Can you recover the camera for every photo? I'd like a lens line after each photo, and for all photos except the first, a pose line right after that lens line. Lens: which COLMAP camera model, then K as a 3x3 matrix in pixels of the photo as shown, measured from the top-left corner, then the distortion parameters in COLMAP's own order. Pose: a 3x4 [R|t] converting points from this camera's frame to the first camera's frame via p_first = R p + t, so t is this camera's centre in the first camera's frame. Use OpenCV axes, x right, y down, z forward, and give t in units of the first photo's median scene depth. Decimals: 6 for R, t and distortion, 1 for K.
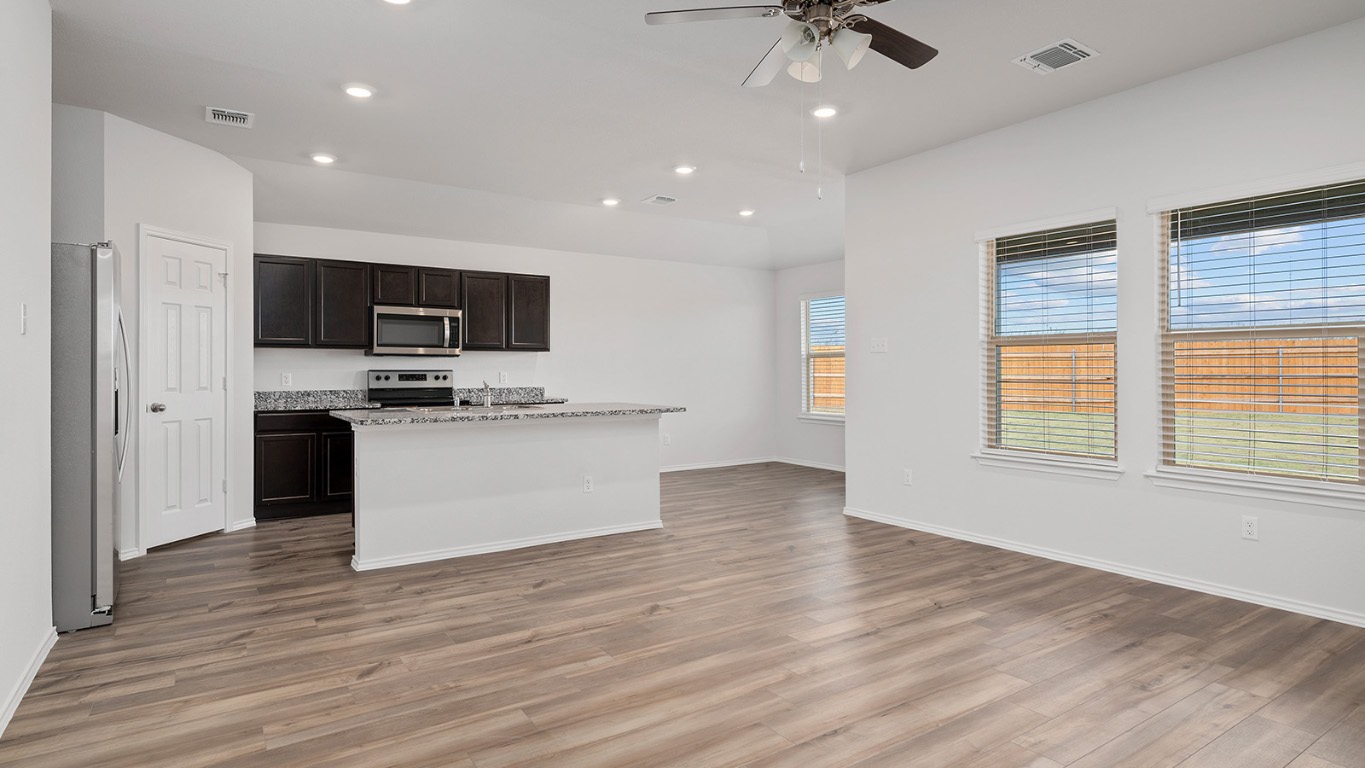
lens RADIAL K [[715.4, 0, 684.4], [0, 715.4, 376.5], [0, 0, 1]] dist [0.001210, 0.000096]
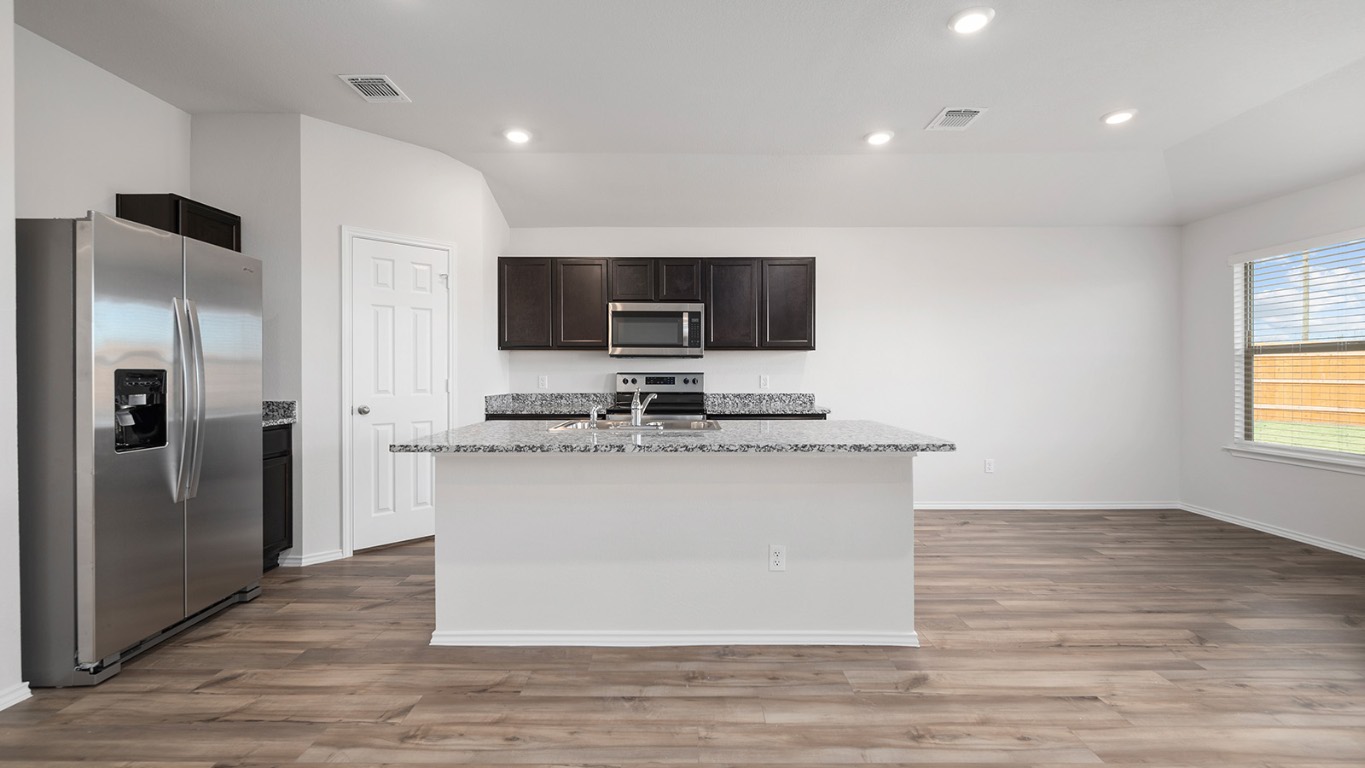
lens RADIAL K [[574.2, 0, 683.6], [0, 574.2, 379.5], [0, 0, 1]] dist [-0.000230, -0.000155]
pose [[0.831477, 0.007167, -0.555514, 0.058094], [-0.006307, 0.999974, 0.003461, -0.003512], [0.555524, 0.000625, 0.831500, 0.438572]]
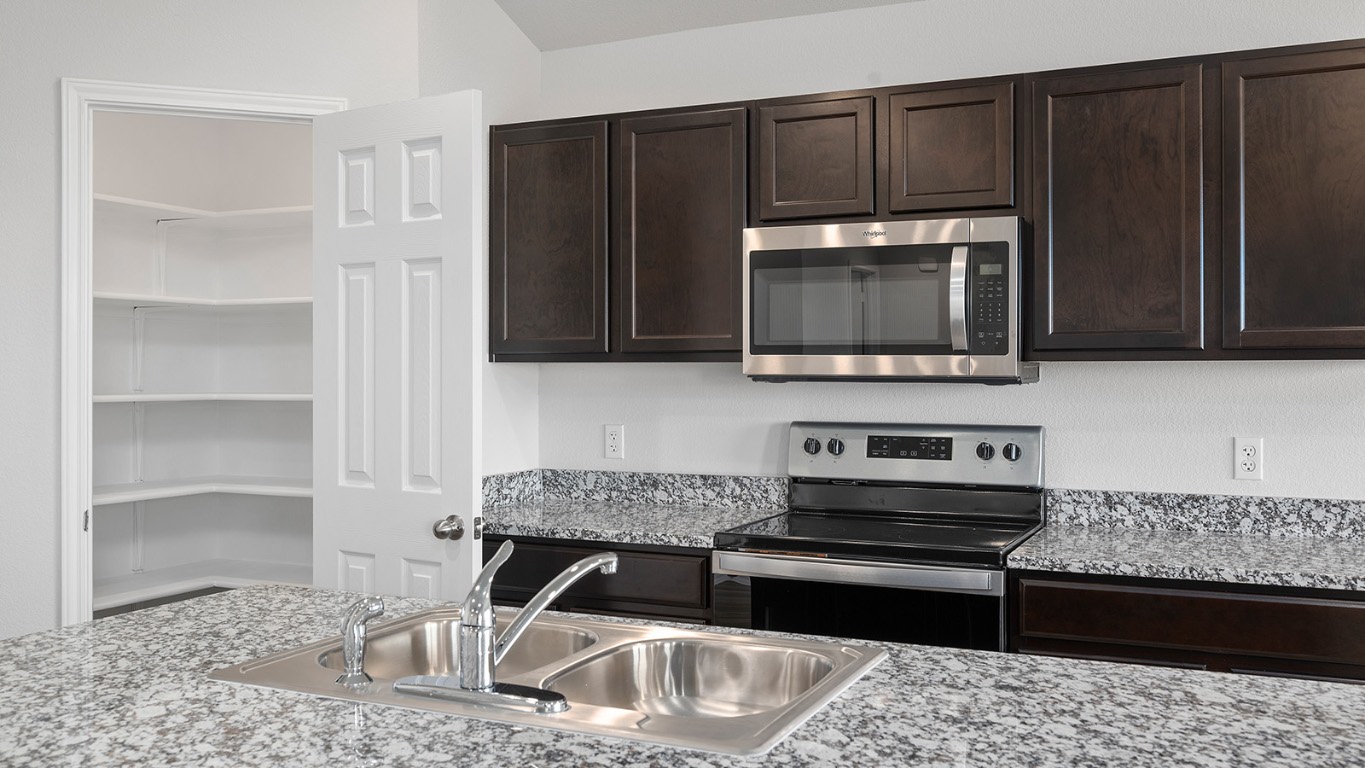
lens RADIAL K [[1176.4, 0, 679.8], [0, 1176.4, 380.7], [0, 0, 1]] dist [-0.011275, -0.002172]
pose [[0.520861, 0.004766, -0.853628, 0.010672], [-0.010578, 0.999944, -0.000871, -0.029035], [0.853576, 0.009483, 0.520882, 0.696891]]
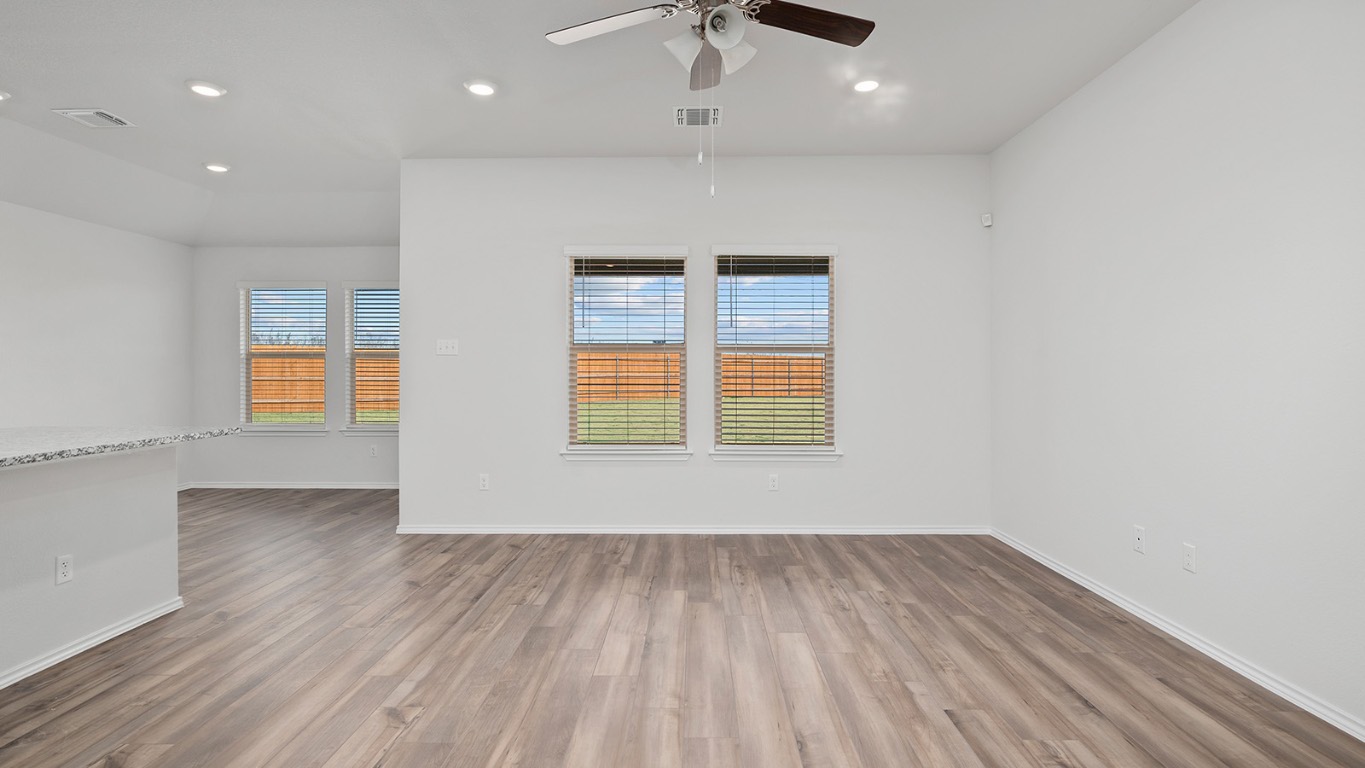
lens RADIAL K [[652.4, 0, 676.4], [0, 652.4, 373.7], [0, 0, 1]] dist [-0.003388, 0.000191]
pose [[0.576509, -0.002753, 0.817086, -0.227133], [0.006496, 0.999978, -0.001214, -0.004912], [-0.817065, 0.006008, 0.576514, 0.224695]]
